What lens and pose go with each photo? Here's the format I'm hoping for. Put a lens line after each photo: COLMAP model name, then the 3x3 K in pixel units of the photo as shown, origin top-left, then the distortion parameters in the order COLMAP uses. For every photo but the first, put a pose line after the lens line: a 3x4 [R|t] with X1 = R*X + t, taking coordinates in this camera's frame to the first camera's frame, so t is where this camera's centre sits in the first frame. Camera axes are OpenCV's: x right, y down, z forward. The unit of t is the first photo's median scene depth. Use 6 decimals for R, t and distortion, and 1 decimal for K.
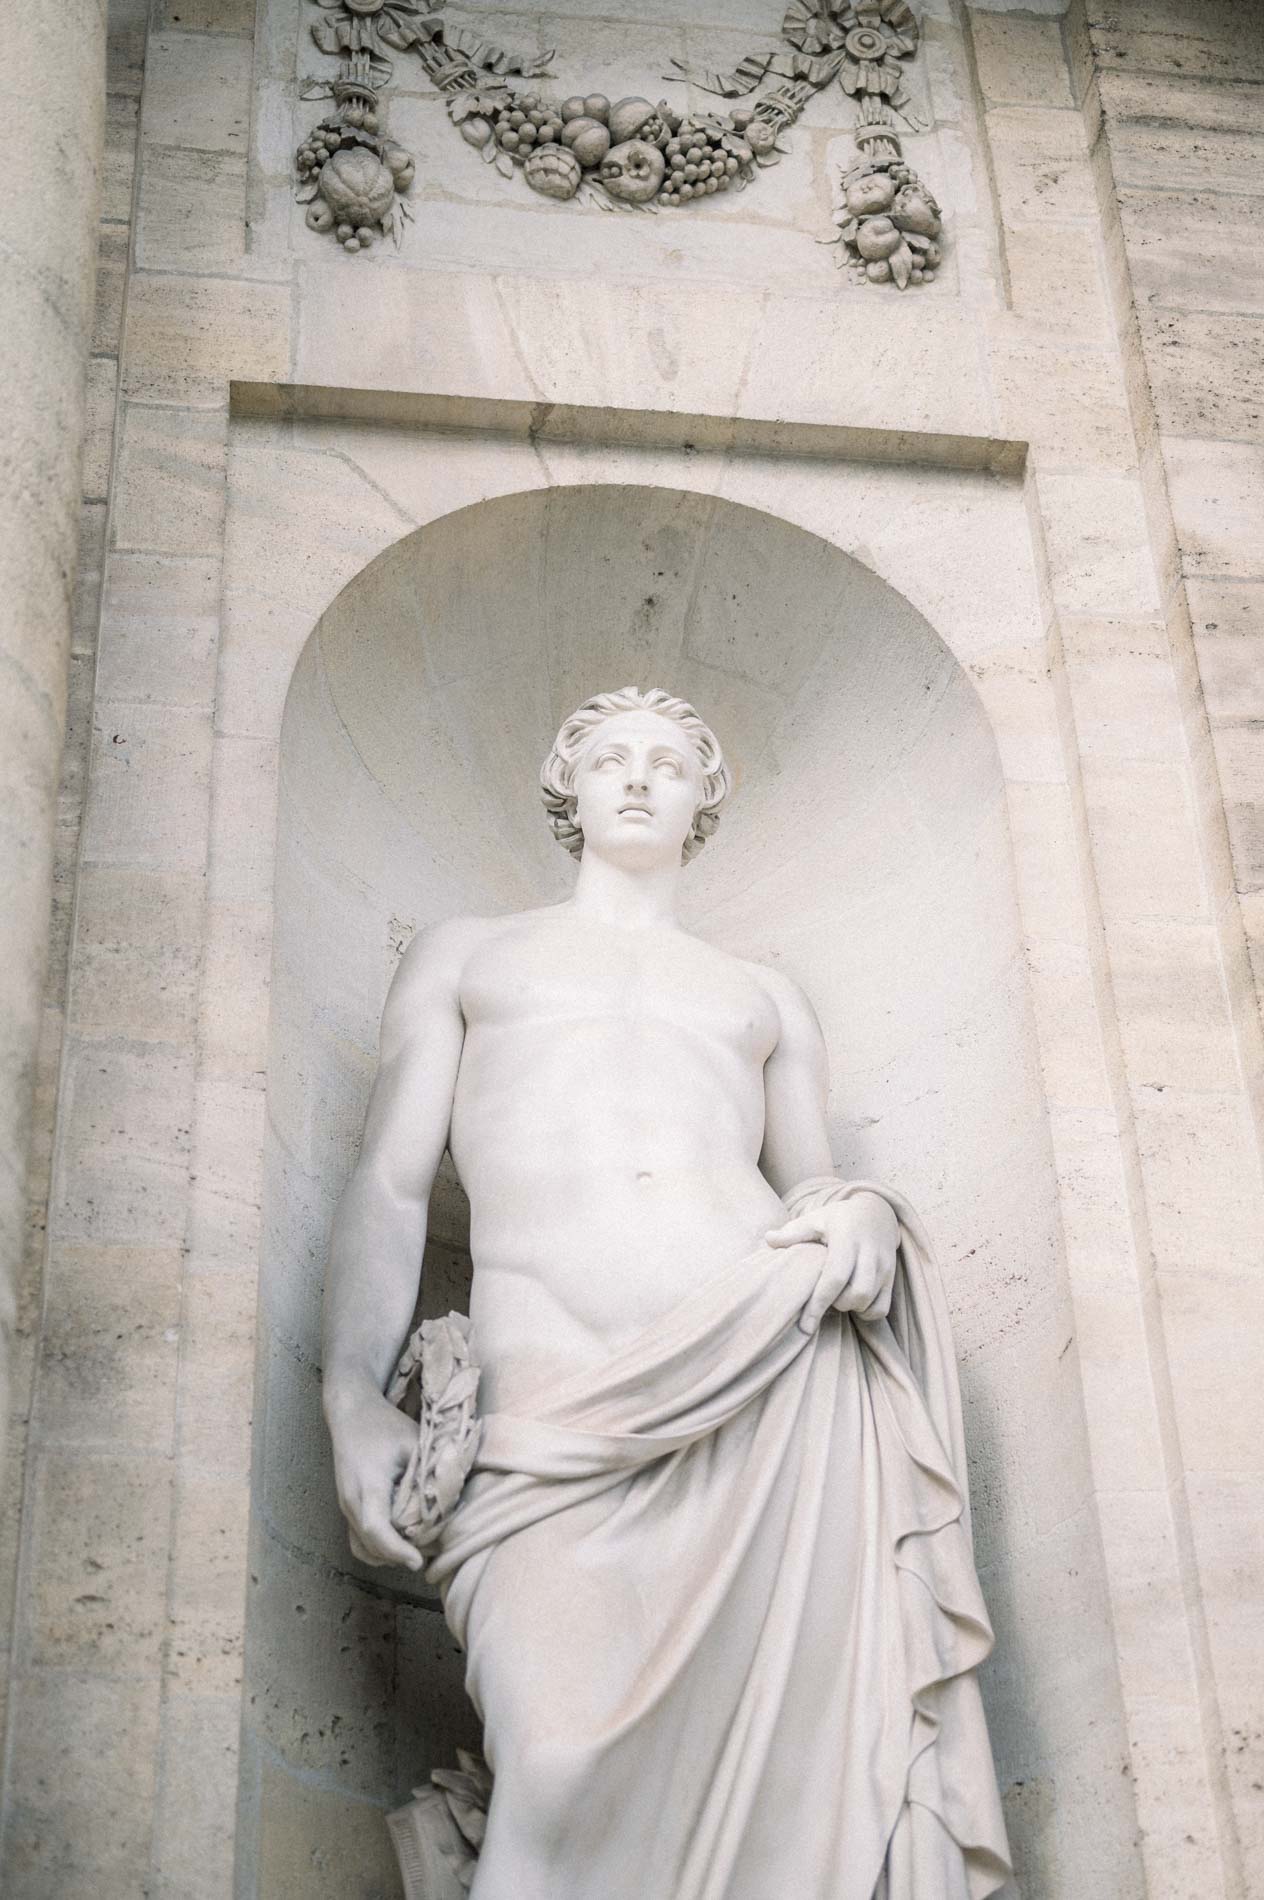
lens RADIAL K [[2889.5, 0, 632.0], [0, 2889.5, 950.0], [0, 0, 1]] dist [0.008862, -0.084727]
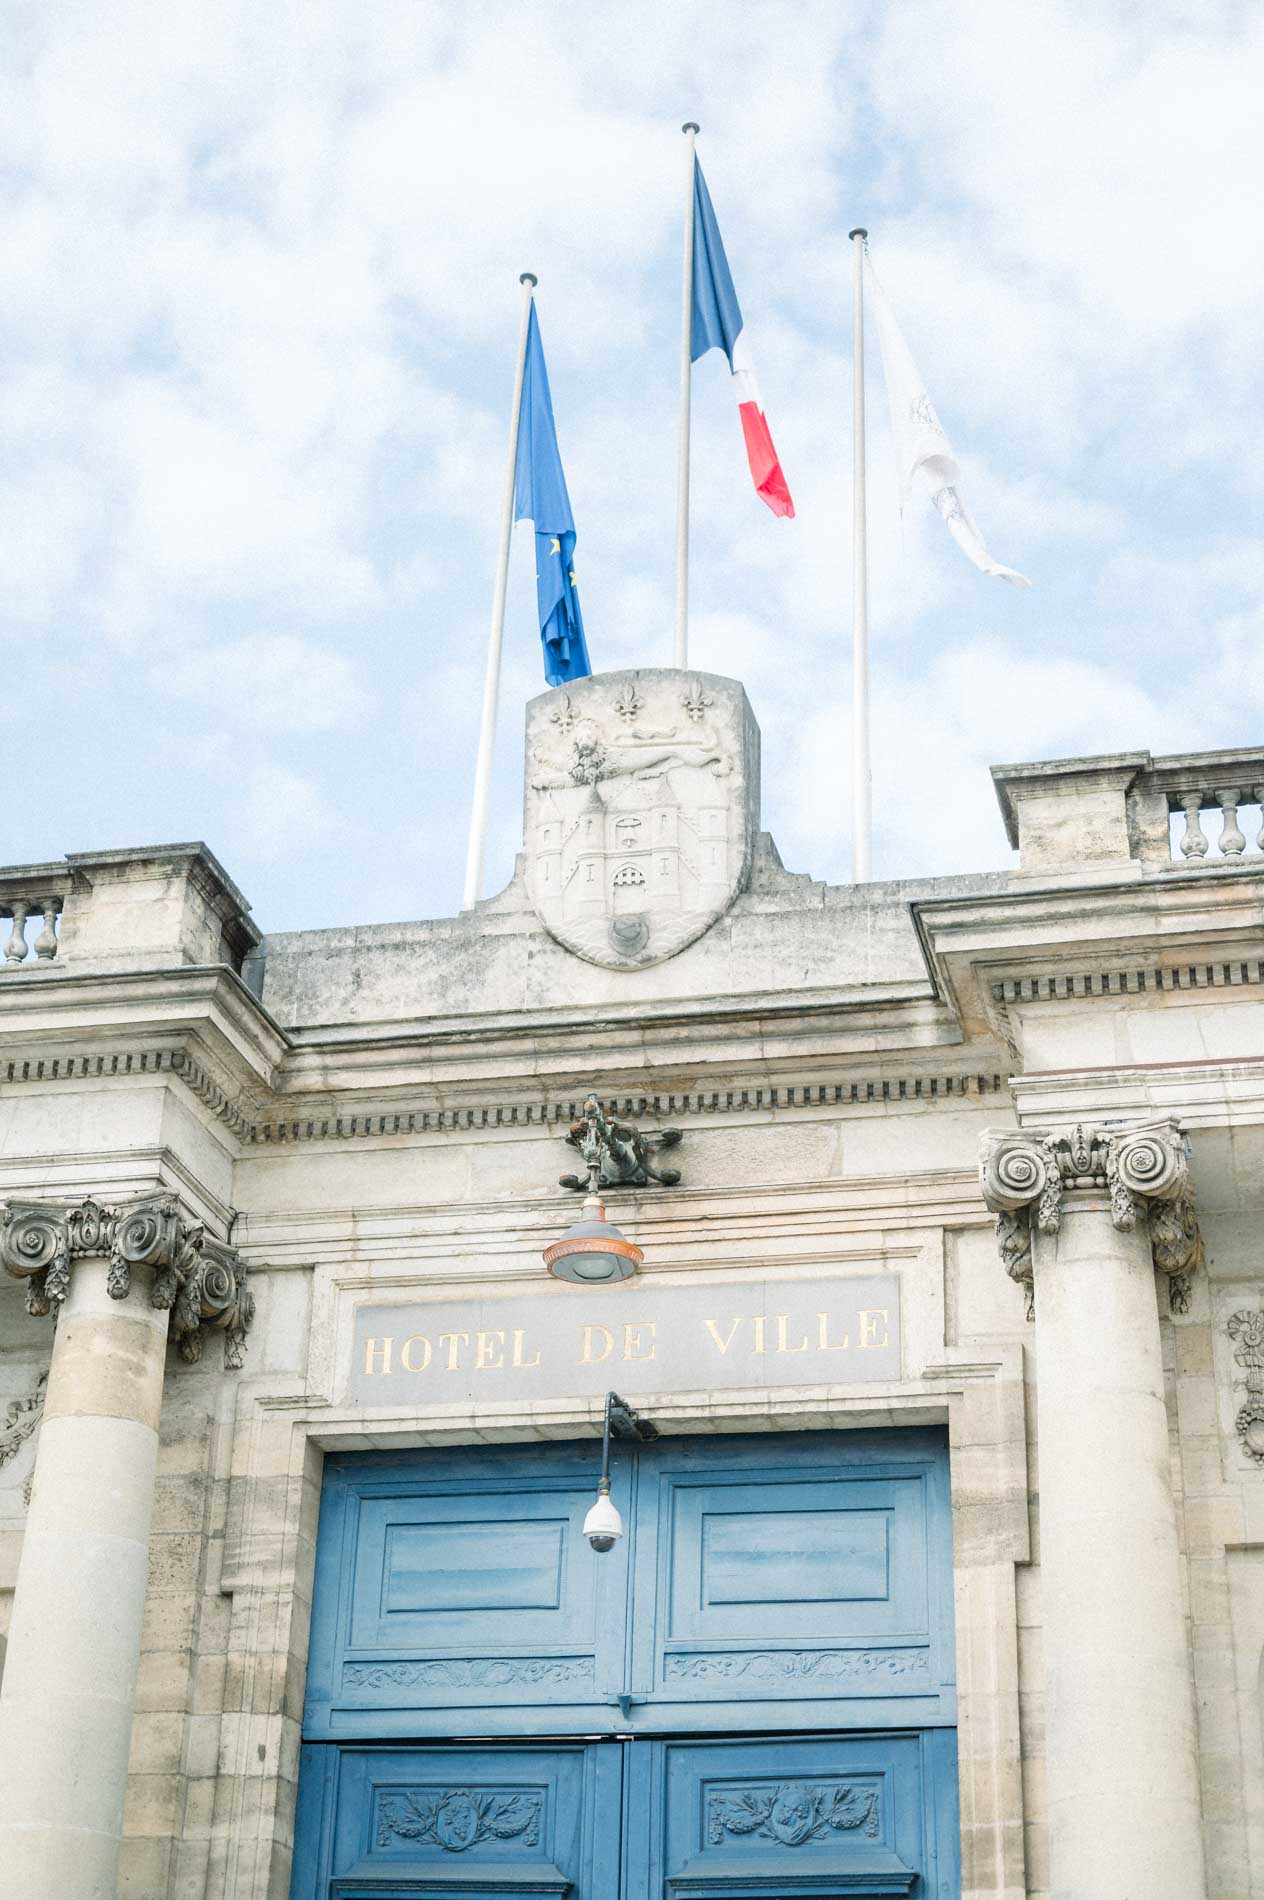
lens RADIAL K [[2726.6, 0, 676.9], [0, 2726.6, 974.7], [0, 0, 1]] dist [0.012491, -0.070182]
pose [[0.935111, -0.109459, -0.337024, 0.334467], [0.145202, 0.985943, 0.082663, -1.076985], [0.323238, -0.126236, 0.937860, -1.681777]]
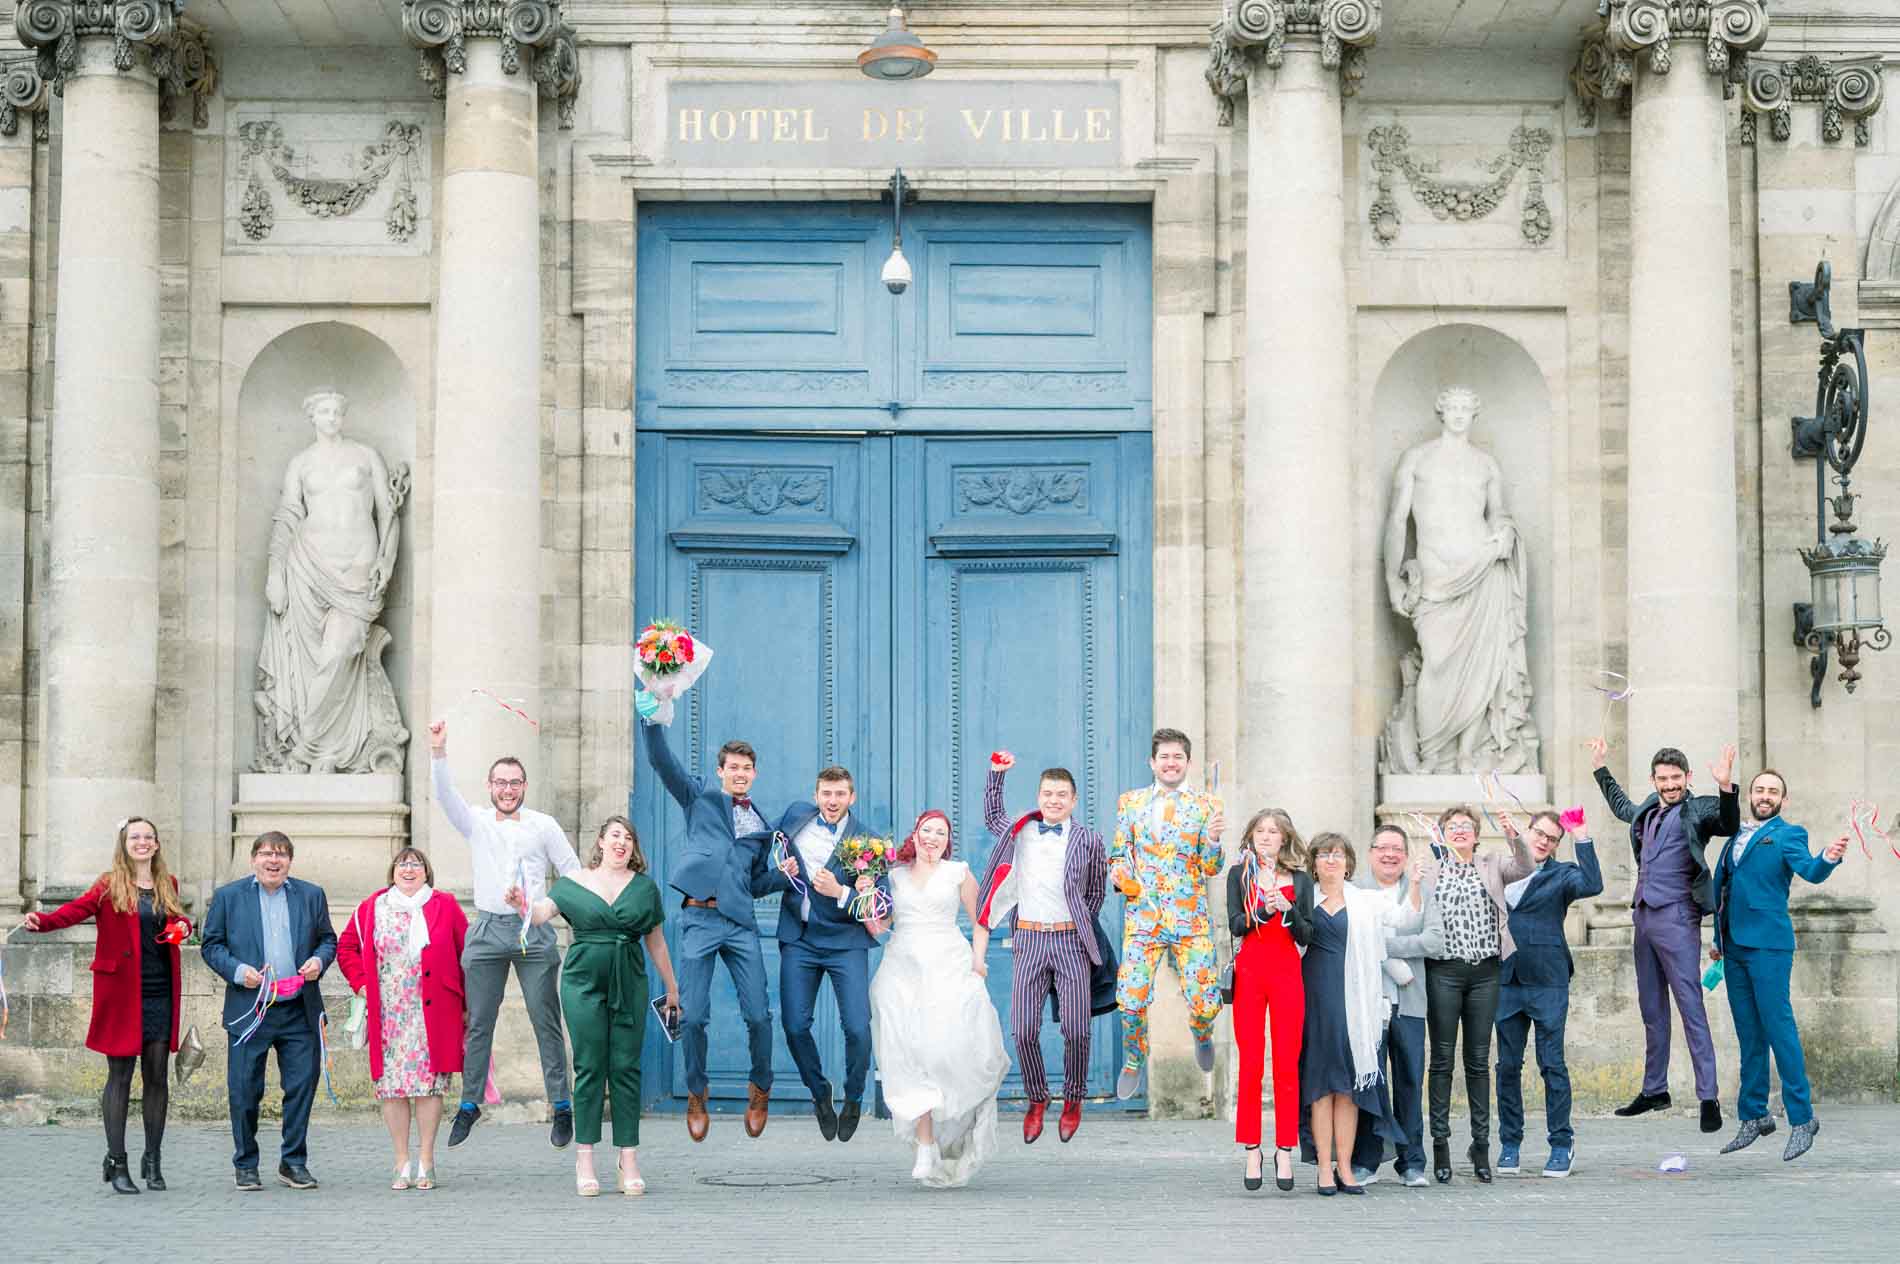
lens RADIAL K [[2889.5, 0, 956.5], [0, 2889.5, 826.3], [0, 0, 1]] dist [0.008862, -0.084727]
pose [[0.991383, 0.027035, -0.128172, -0.158021], [0.040672, 0.866582, 0.497375, -1.570280], [0.124518, -0.498302, 0.858015, -2.800337]]
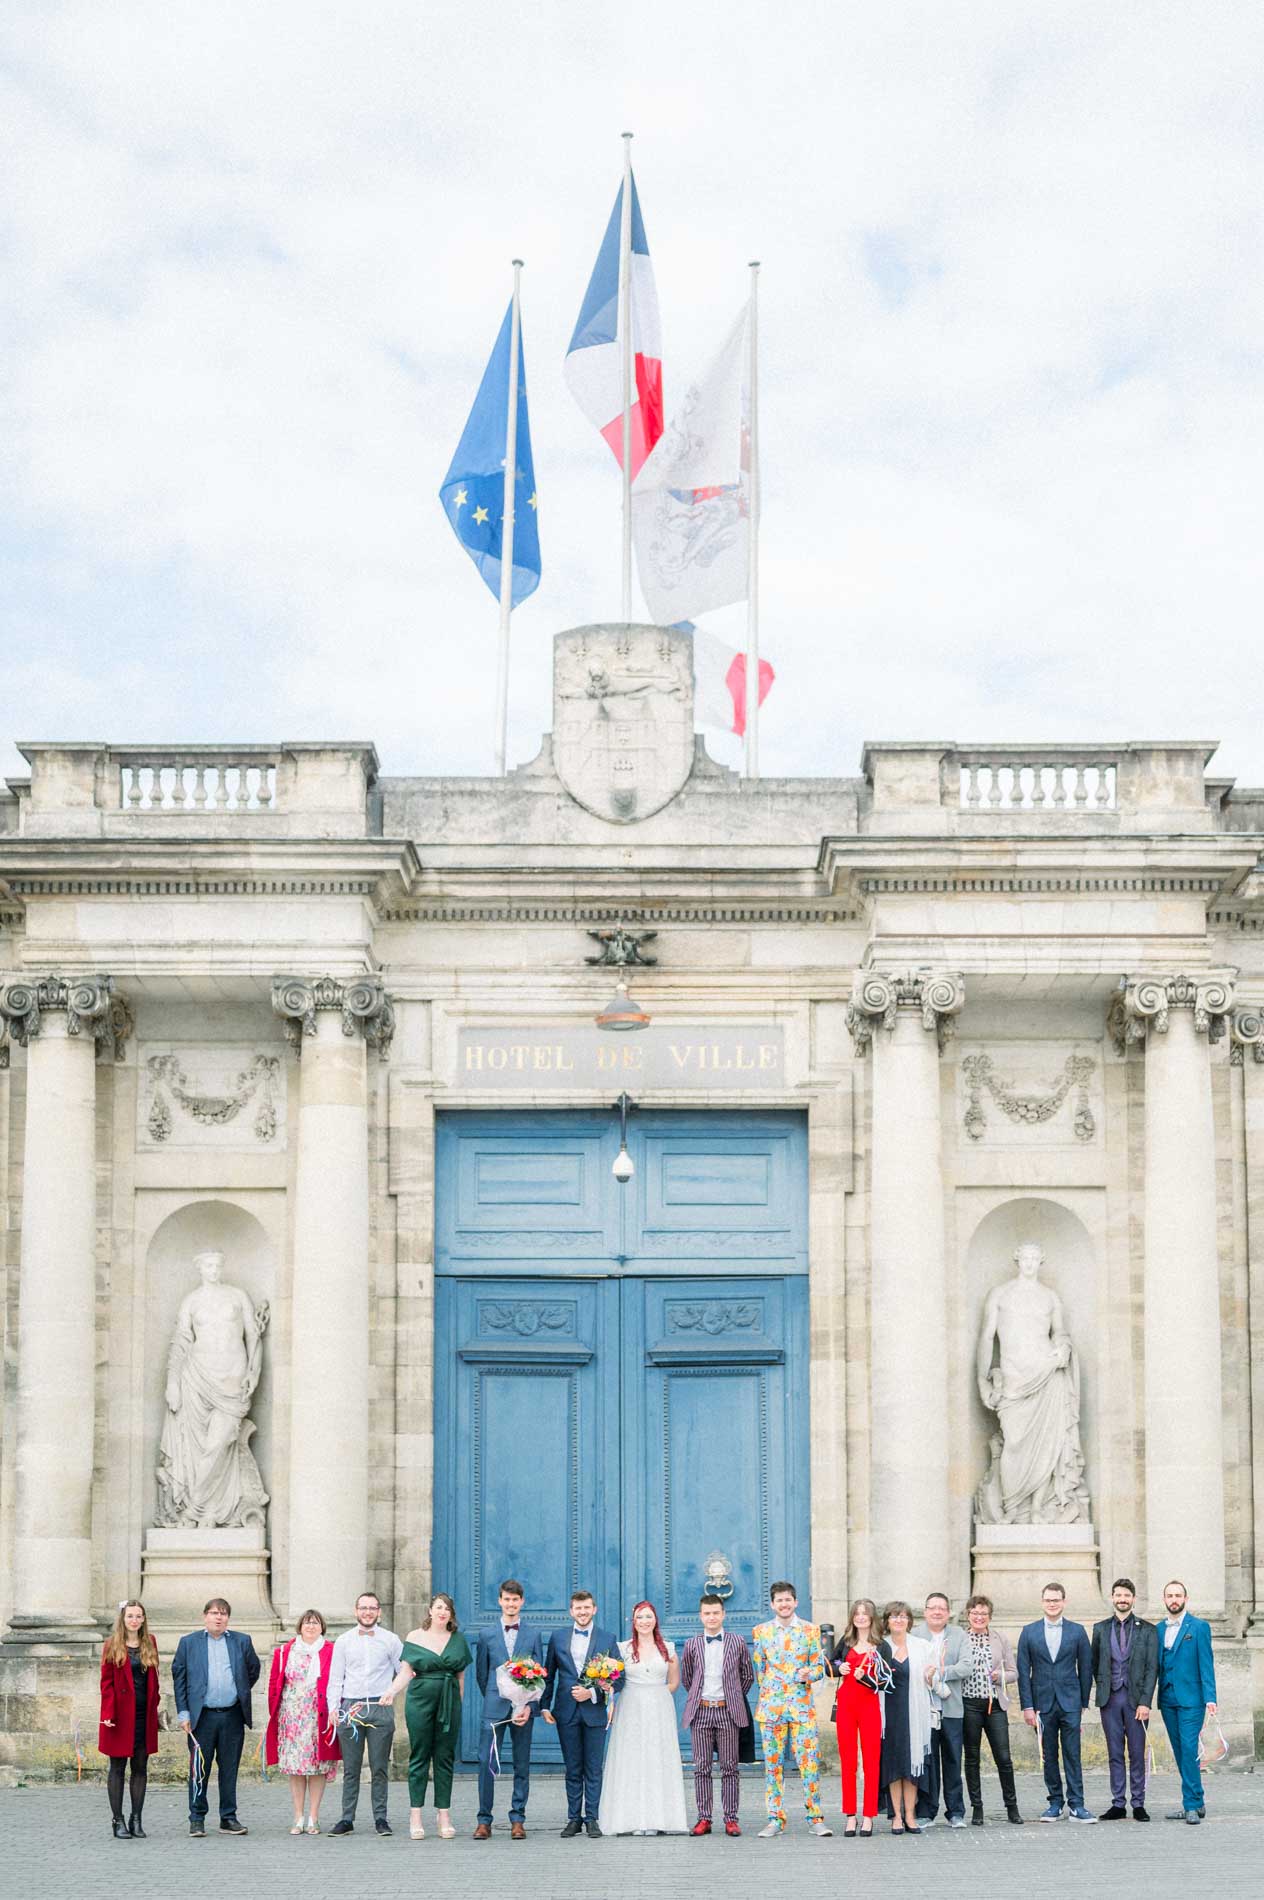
lens RADIAL K [[2911.3, 0, 765.1], [0, 2911.3, 1337.4], [0, 0, 1]] dist [-0.005819, -0.000871]
pose [[0.994275, 0.018633, -0.105211, 0.087340], [0.032739, 0.884185, 0.465988, -2.532823], [0.101708, -0.466765, 0.878514, -4.013993]]
